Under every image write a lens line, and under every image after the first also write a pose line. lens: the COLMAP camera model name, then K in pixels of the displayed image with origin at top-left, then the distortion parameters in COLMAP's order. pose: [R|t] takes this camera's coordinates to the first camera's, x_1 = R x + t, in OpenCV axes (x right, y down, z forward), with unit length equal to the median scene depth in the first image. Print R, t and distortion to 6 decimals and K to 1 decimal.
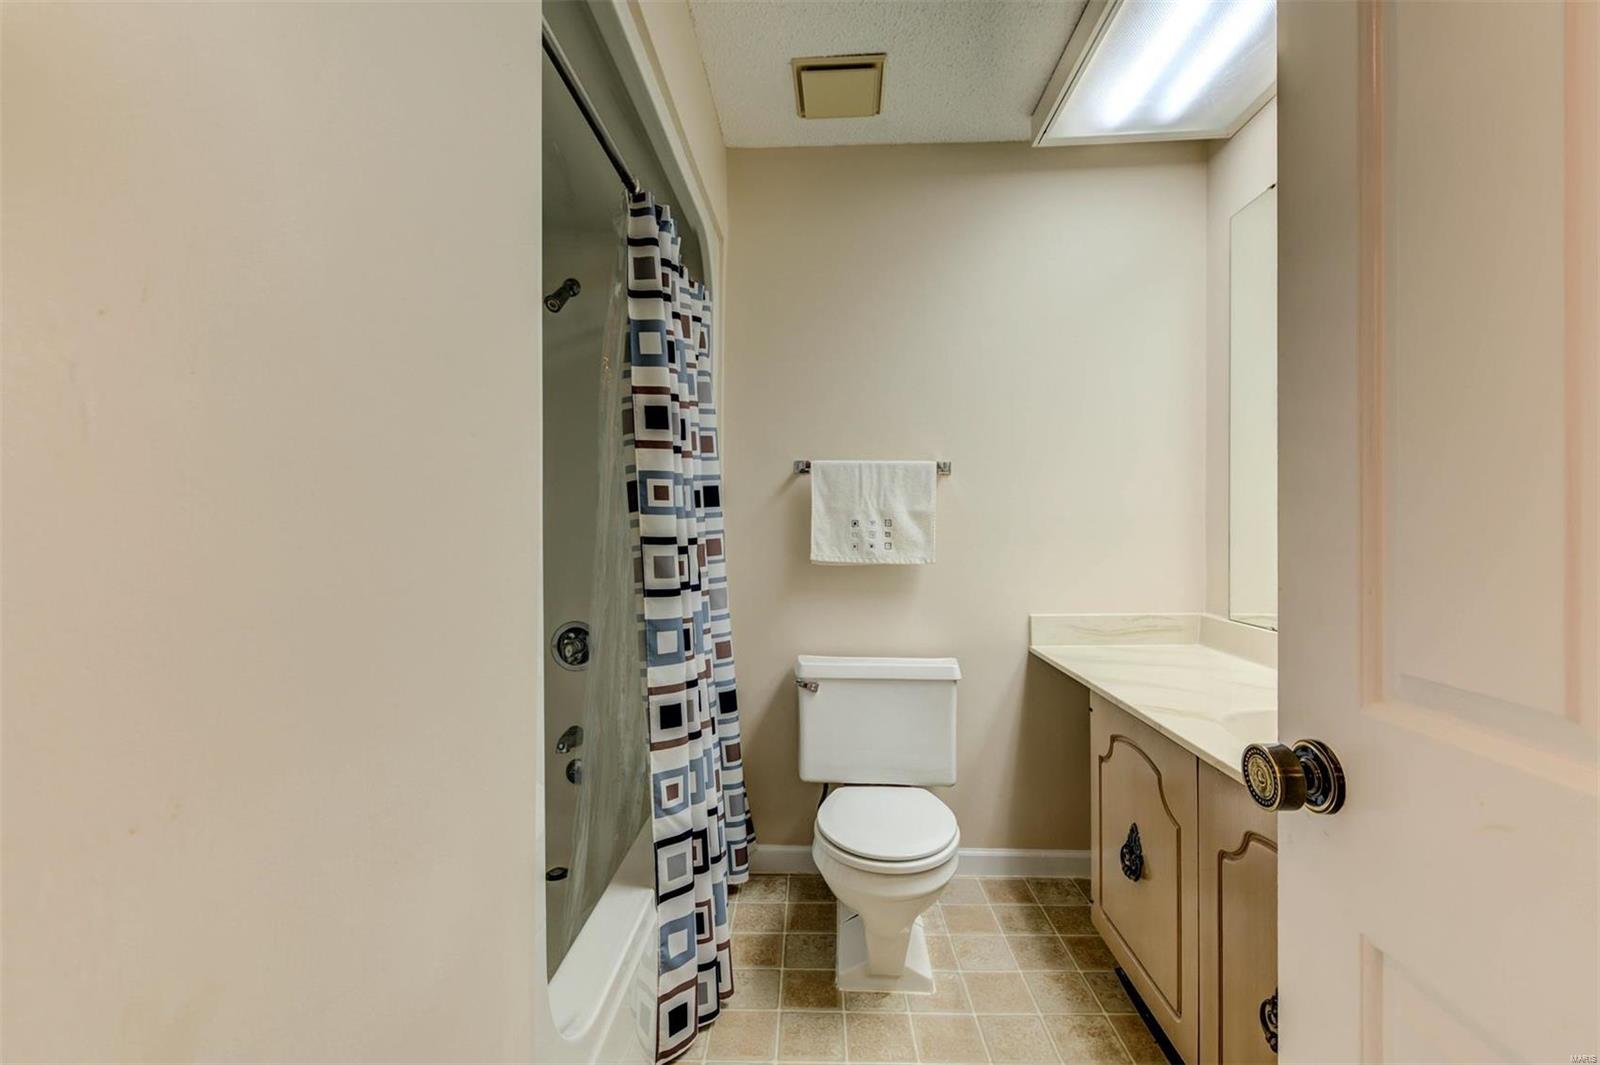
lens RADIAL K [[619.1, 0, 800.0], [0, 619.1, 532.5], [0, 0, 1]] dist [0.001798, 0.000299]
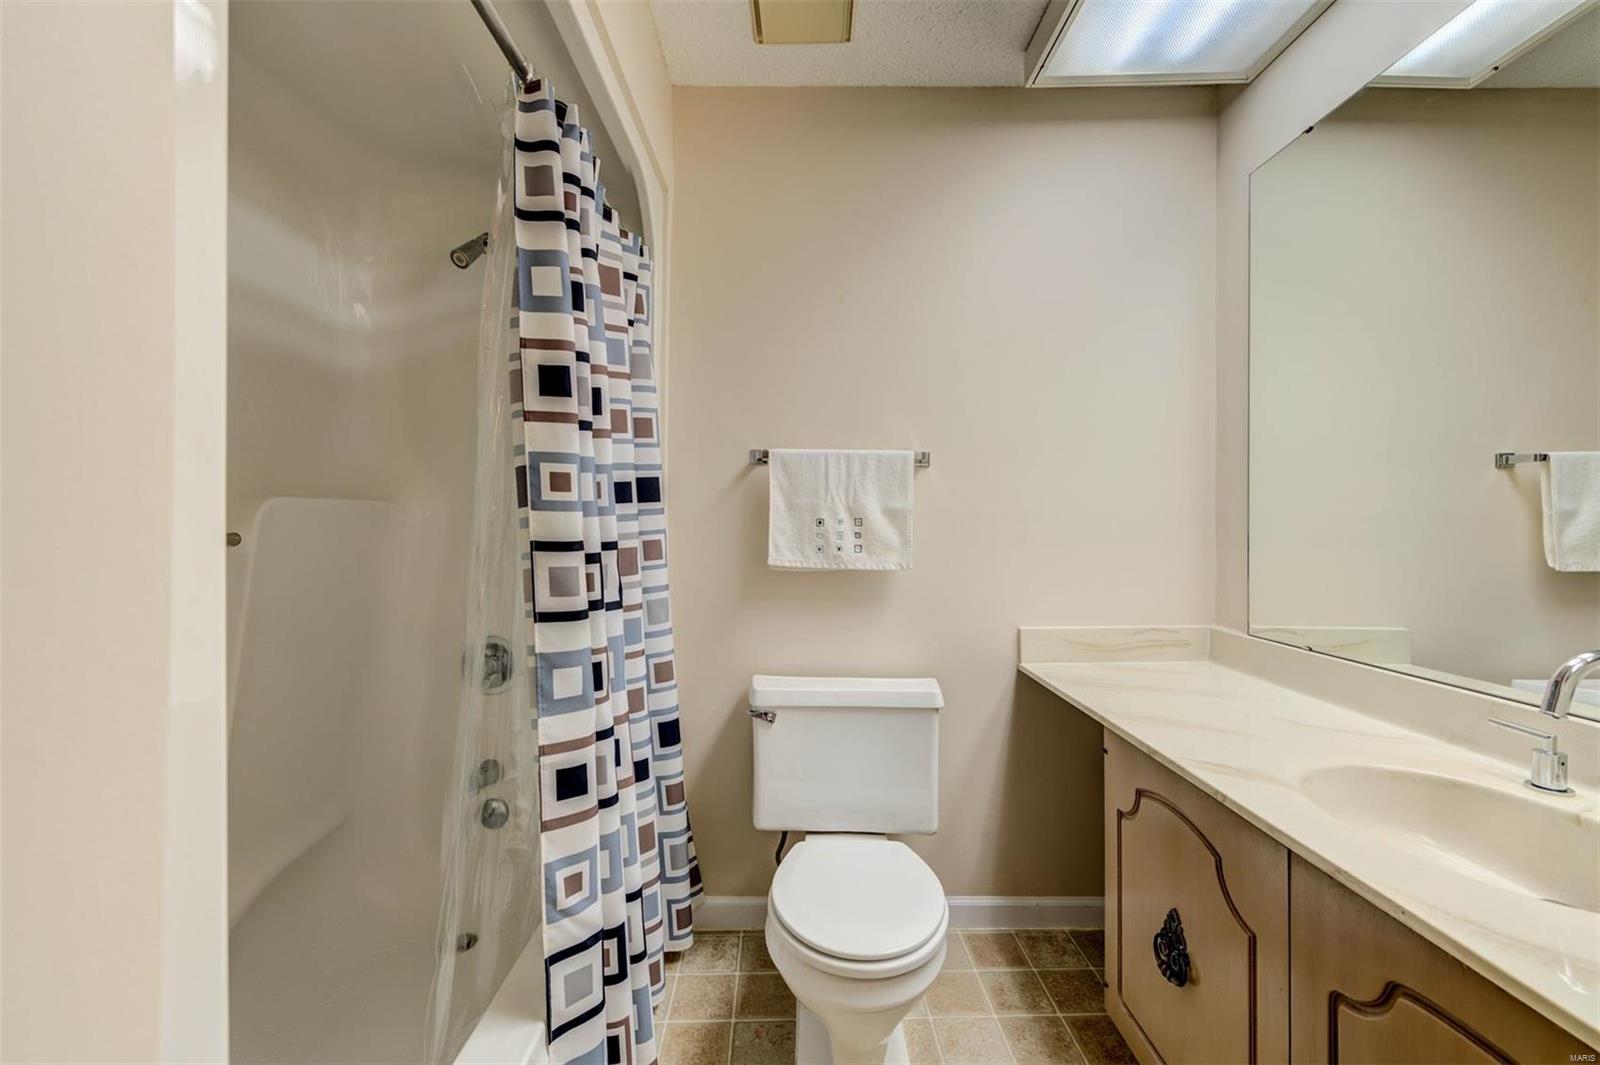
lens RADIAL K [[619.1, 0, 800.0], [0, 619.1, 532.5], [0, 0, 1]] dist [0.001798, 0.000299]
pose [[0.998497, 0.002312, 0.054751, 0.017852], [-0.002574, 0.999986, 0.004720, -0.005693], [-0.054739, -0.004854, 0.998489, 0.179921]]
